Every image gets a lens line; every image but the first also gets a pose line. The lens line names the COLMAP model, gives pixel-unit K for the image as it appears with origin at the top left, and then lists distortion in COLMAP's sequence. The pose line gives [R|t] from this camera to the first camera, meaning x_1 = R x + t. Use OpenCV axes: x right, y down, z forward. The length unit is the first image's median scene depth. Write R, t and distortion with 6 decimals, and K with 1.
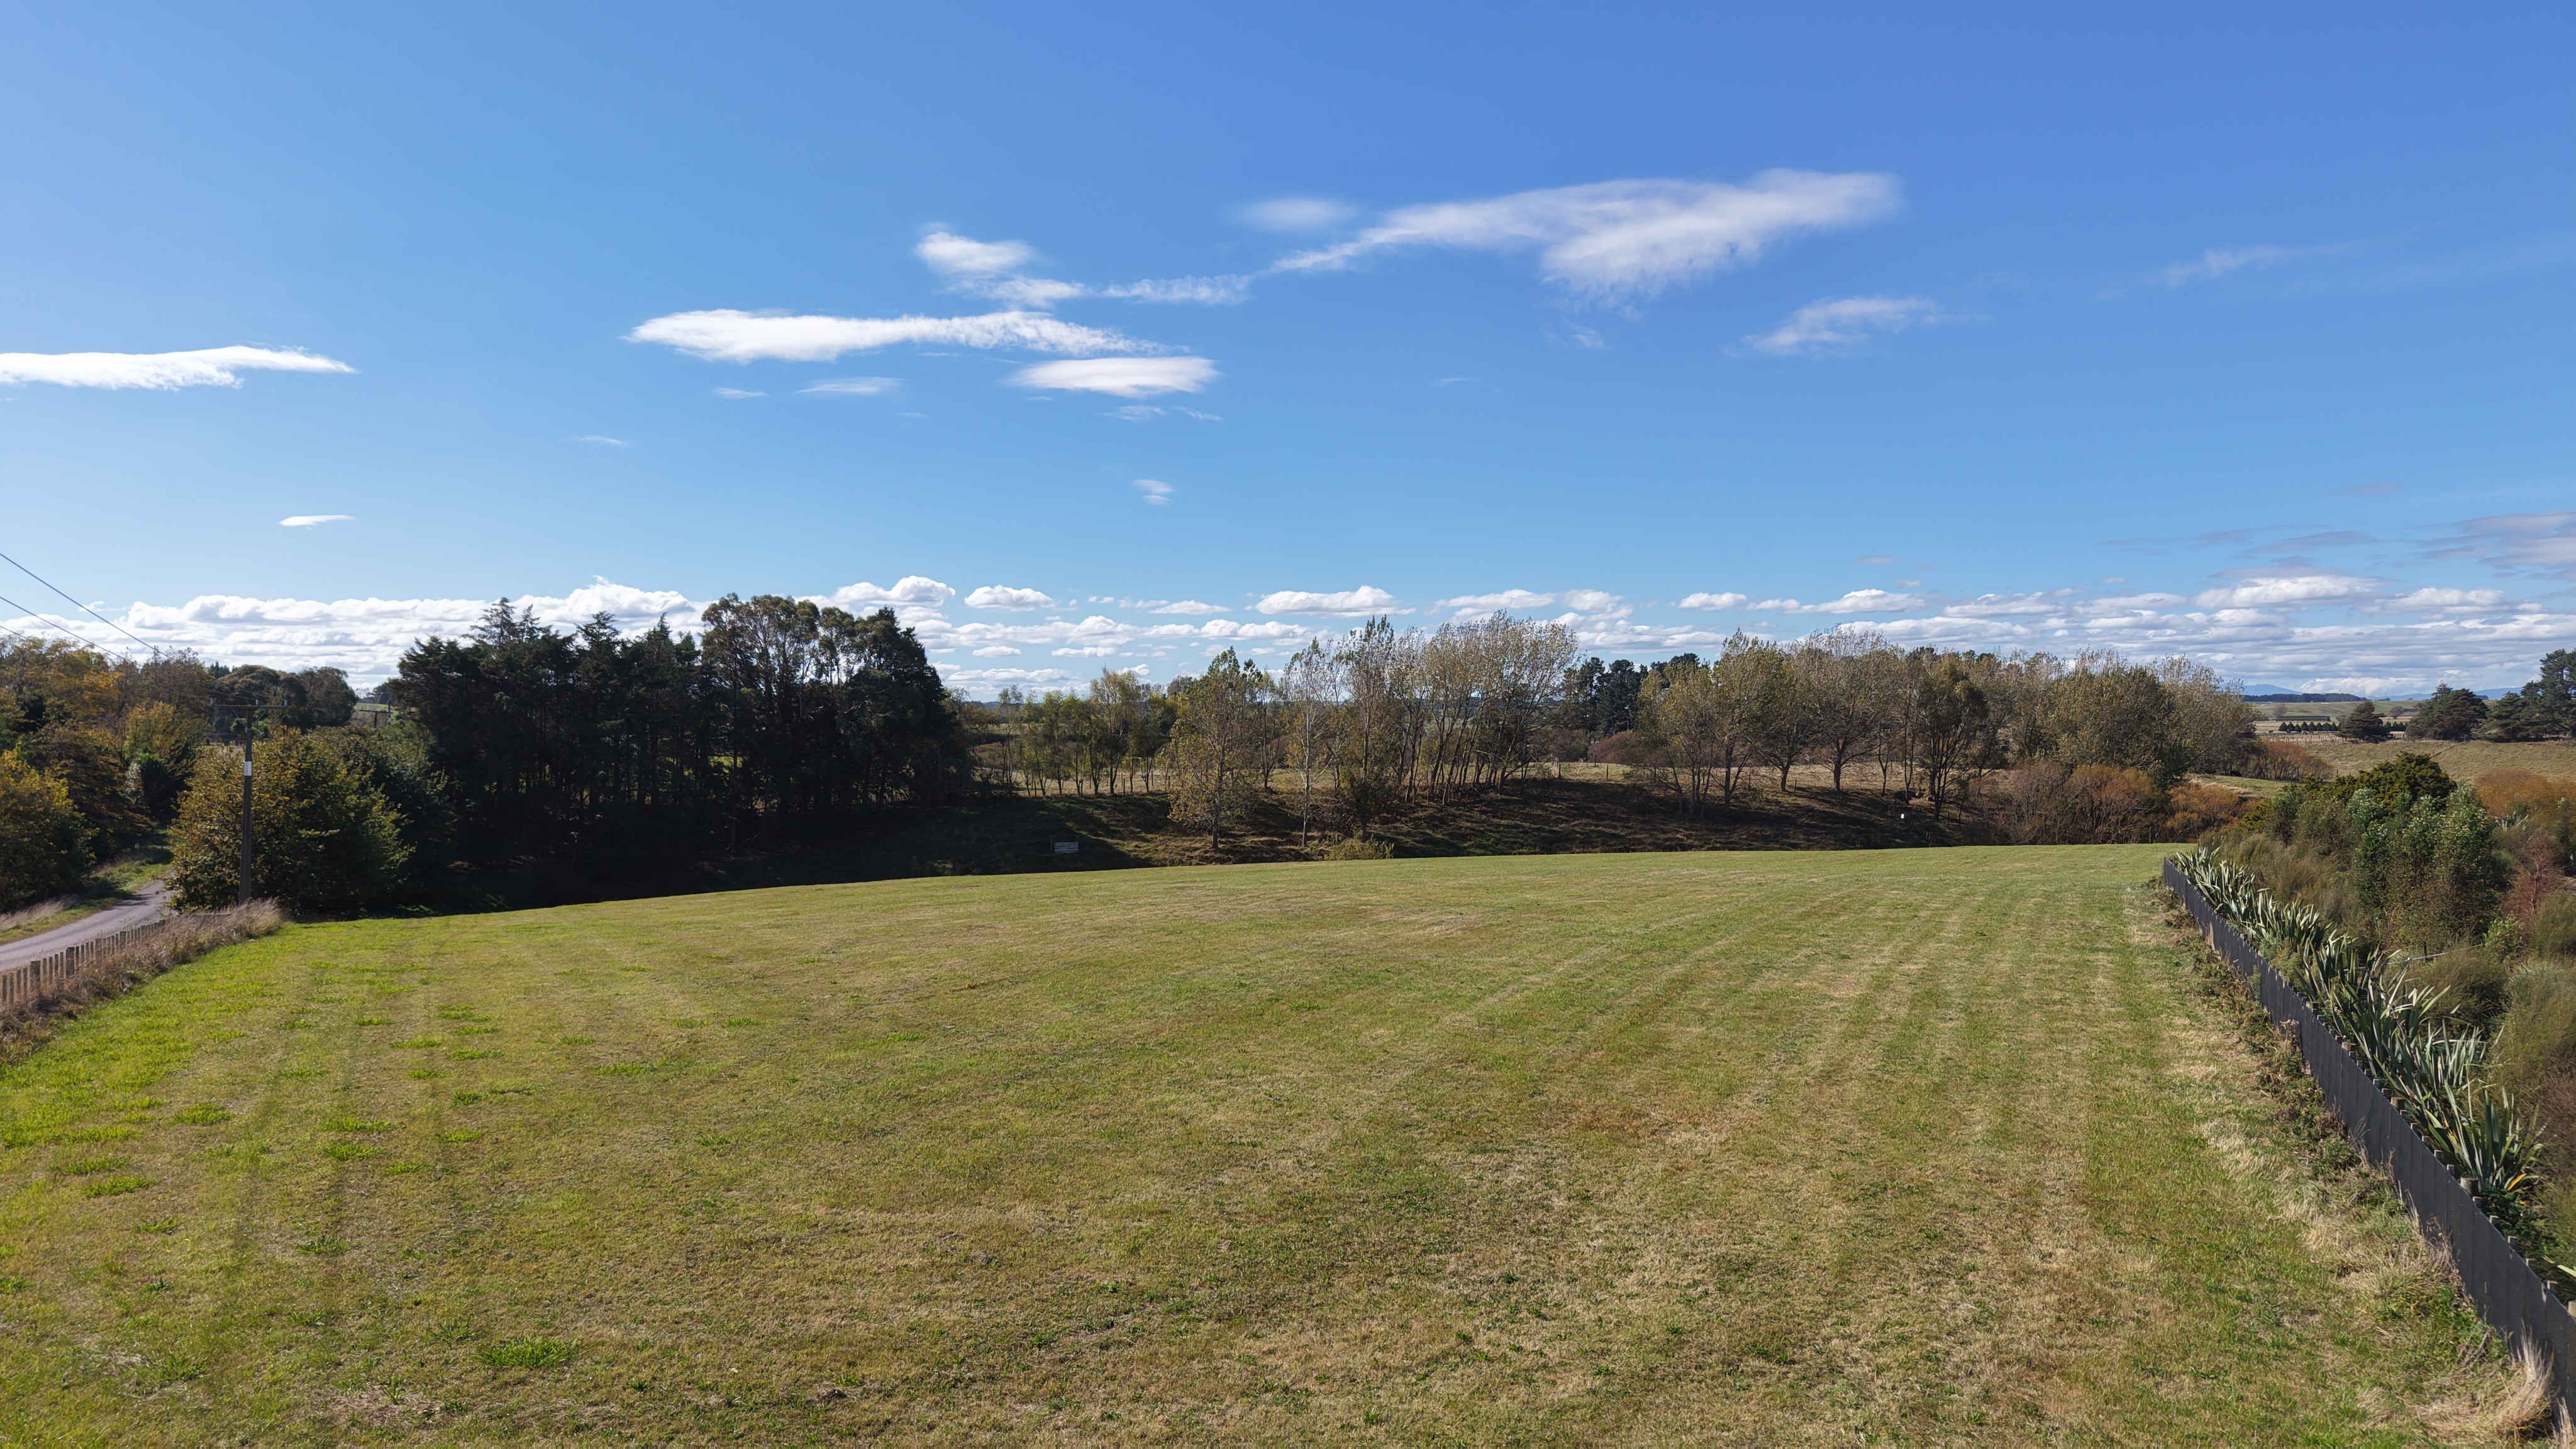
lens RADIAL K [[1743.6, 0, 1267.2], [0, 1743.6, 729.0], [0, 0, 1]] dist [0.036275, -0.041394]
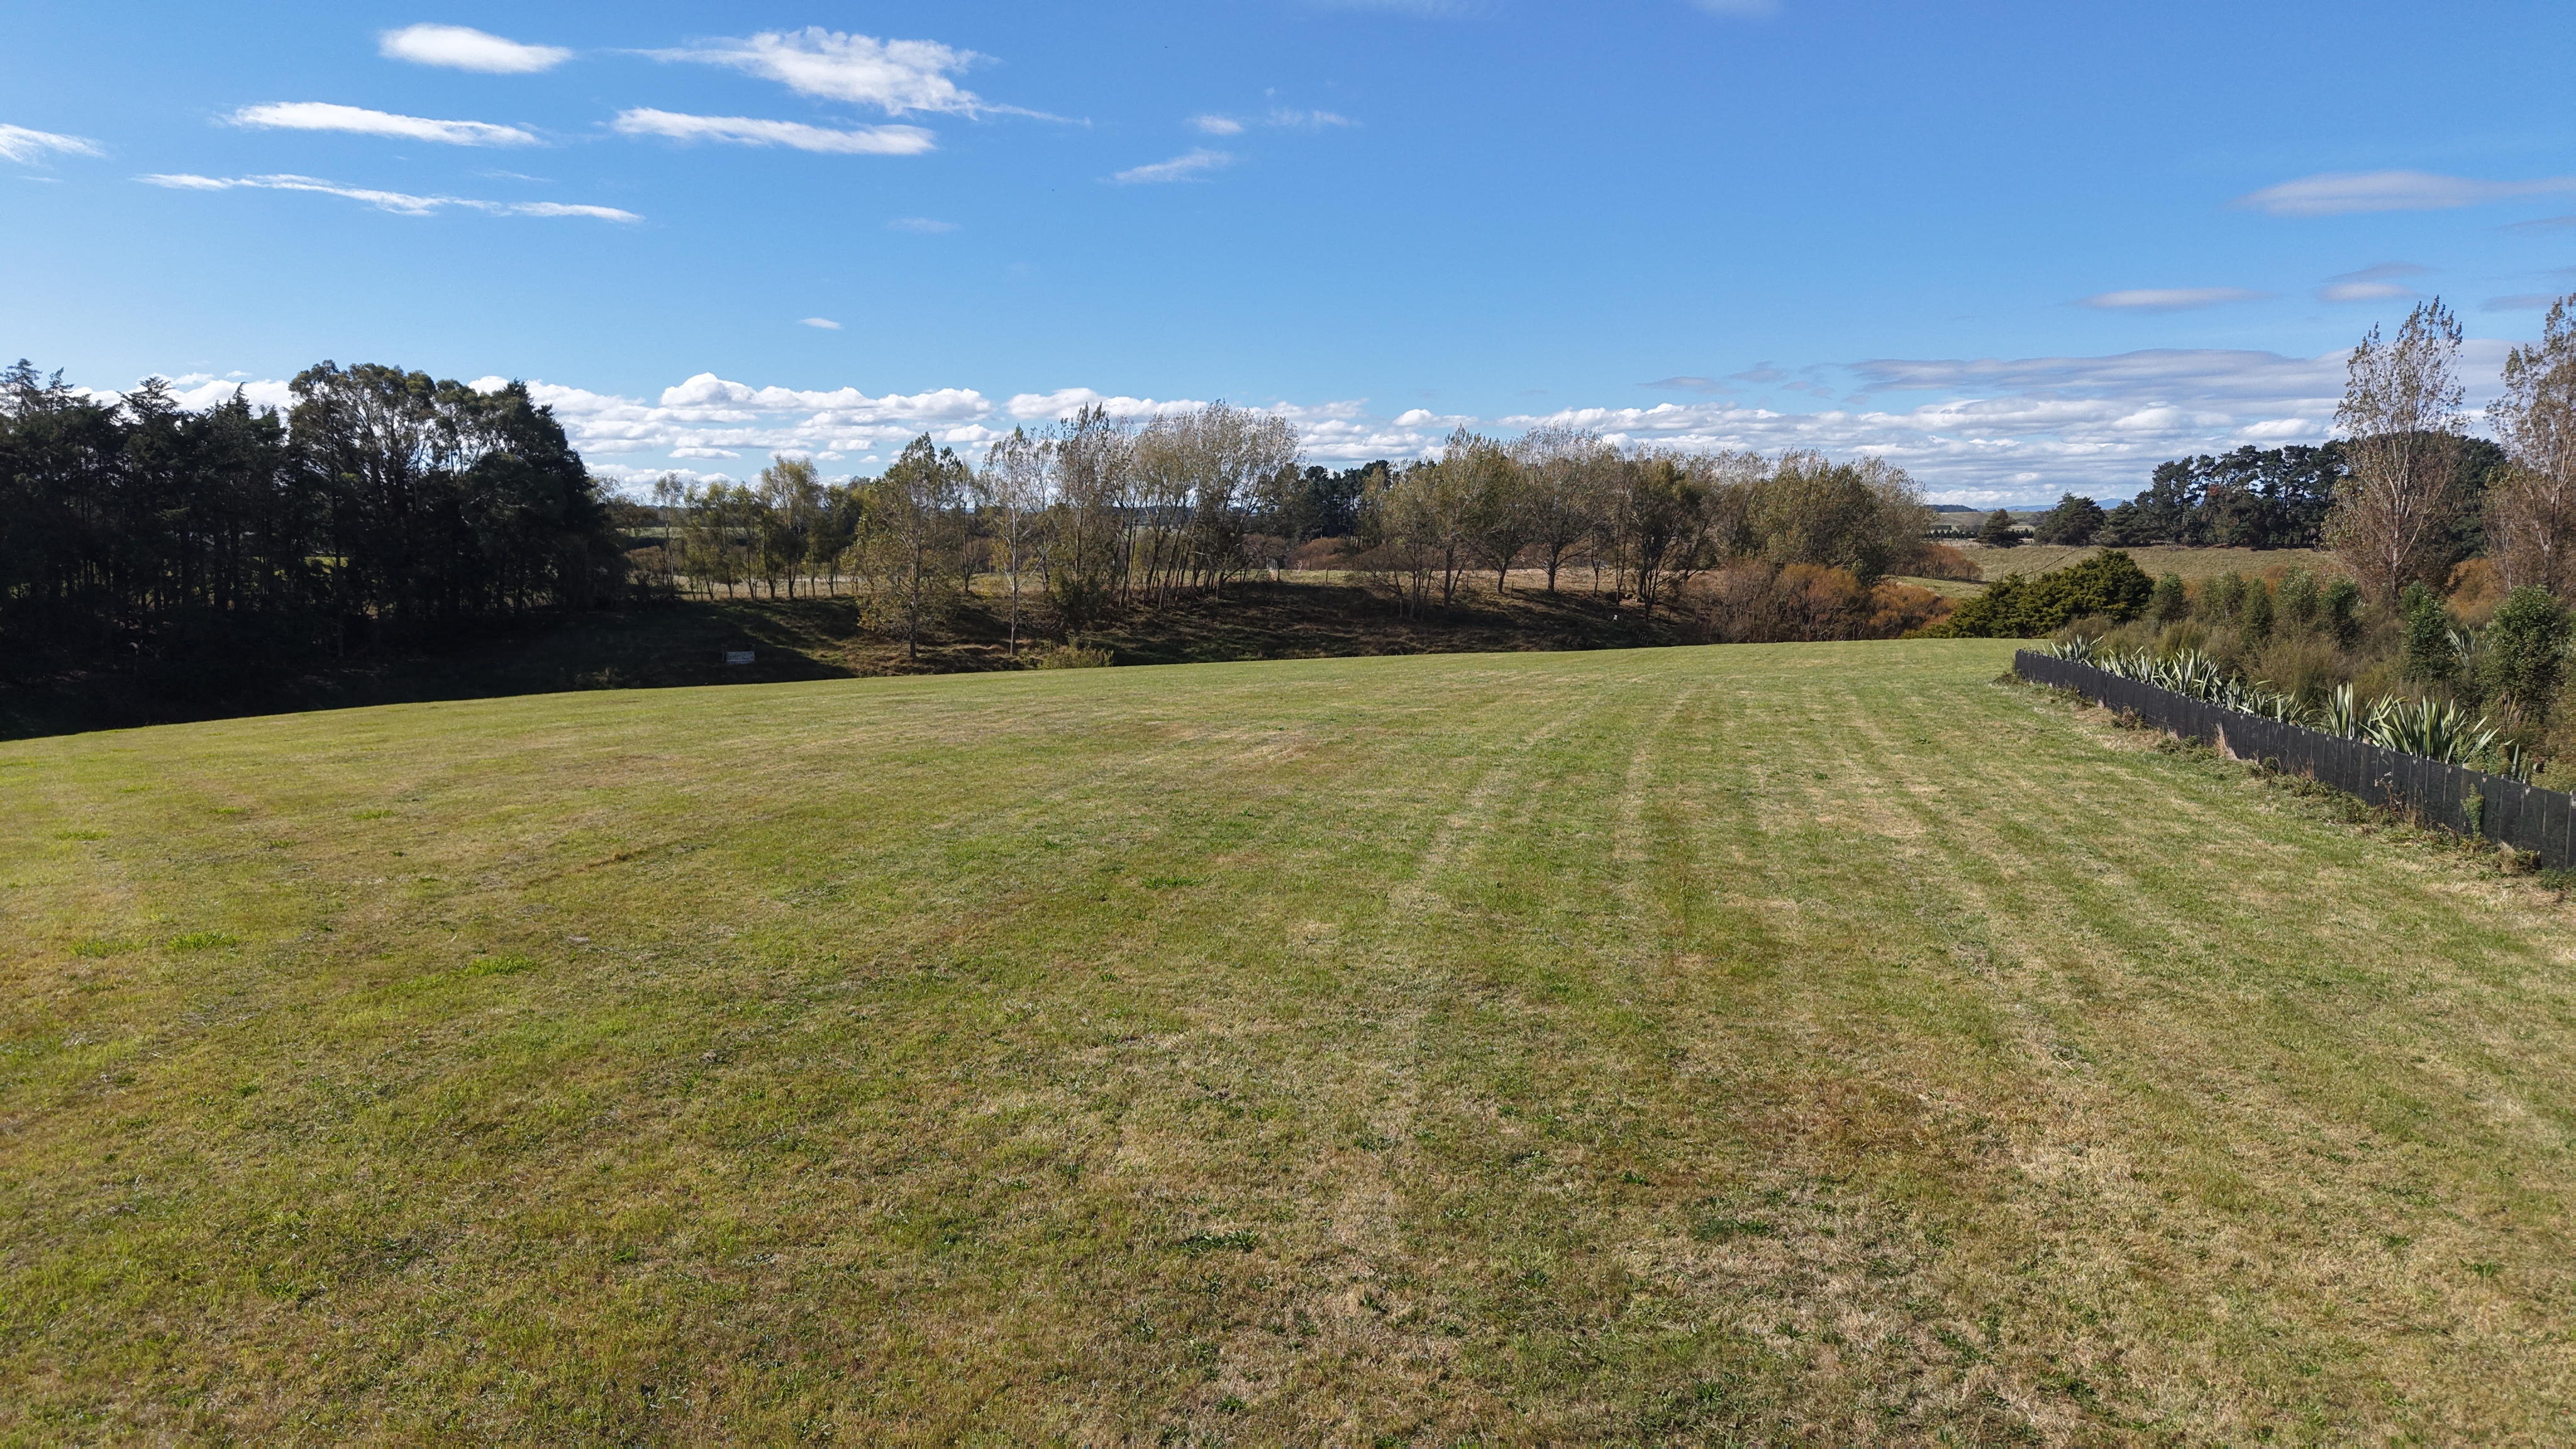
lens RADIAL K [[1743.6, 0, 1265.9], [0, 1743.6, 730.4], [0, 0, 1]] dist [0.036275, -0.041394]
pose [[0.984135, -0.017025, 0.176605, -0.011082], [-0.002469, 0.993975, 0.109578, 0.006659], [-0.177406, -0.108276, 0.978163, 0.074467]]
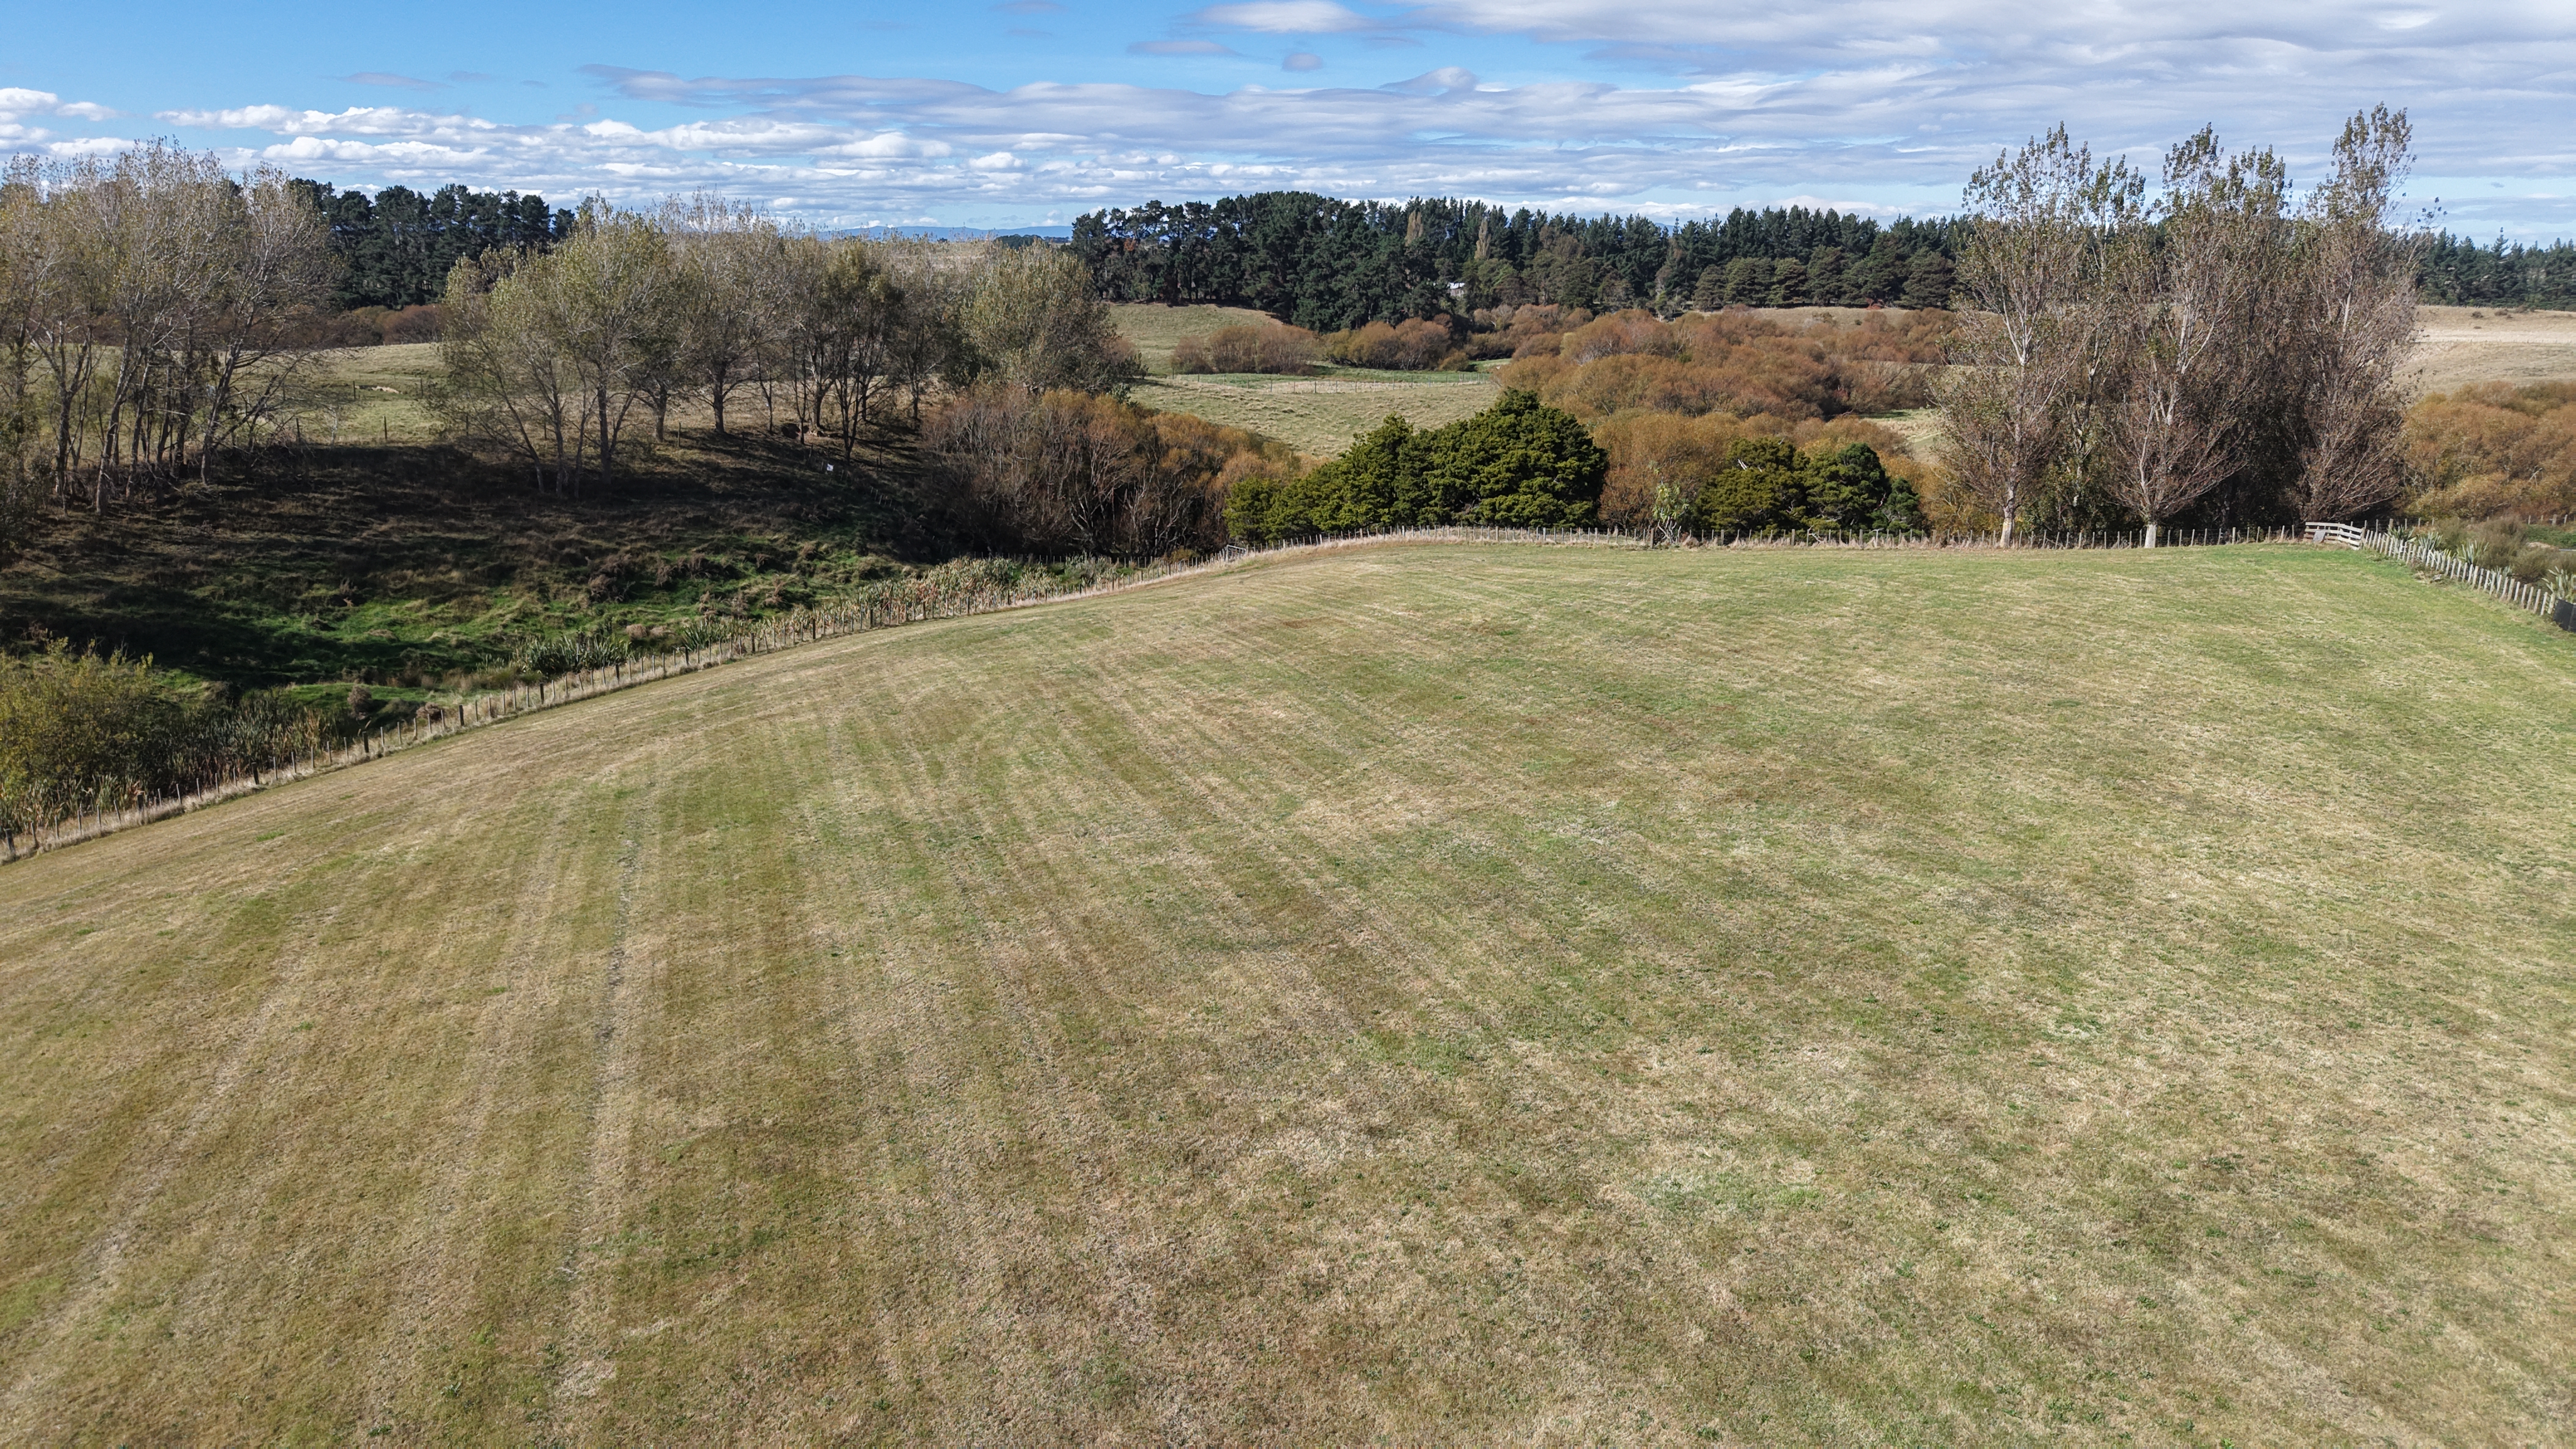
lens RADIAL K [[1743.6, 0, 1284.4], [0, 1743.6, 730.2], [0, 0, 1]] dist [0.036275, -0.041394]
pose [[0.662921, -0.188439, 0.724587, -0.076439], [-0.004713, 0.966738, 0.255726, -0.039577], [-0.748674, -0.172941, 0.639983, 0.457013]]
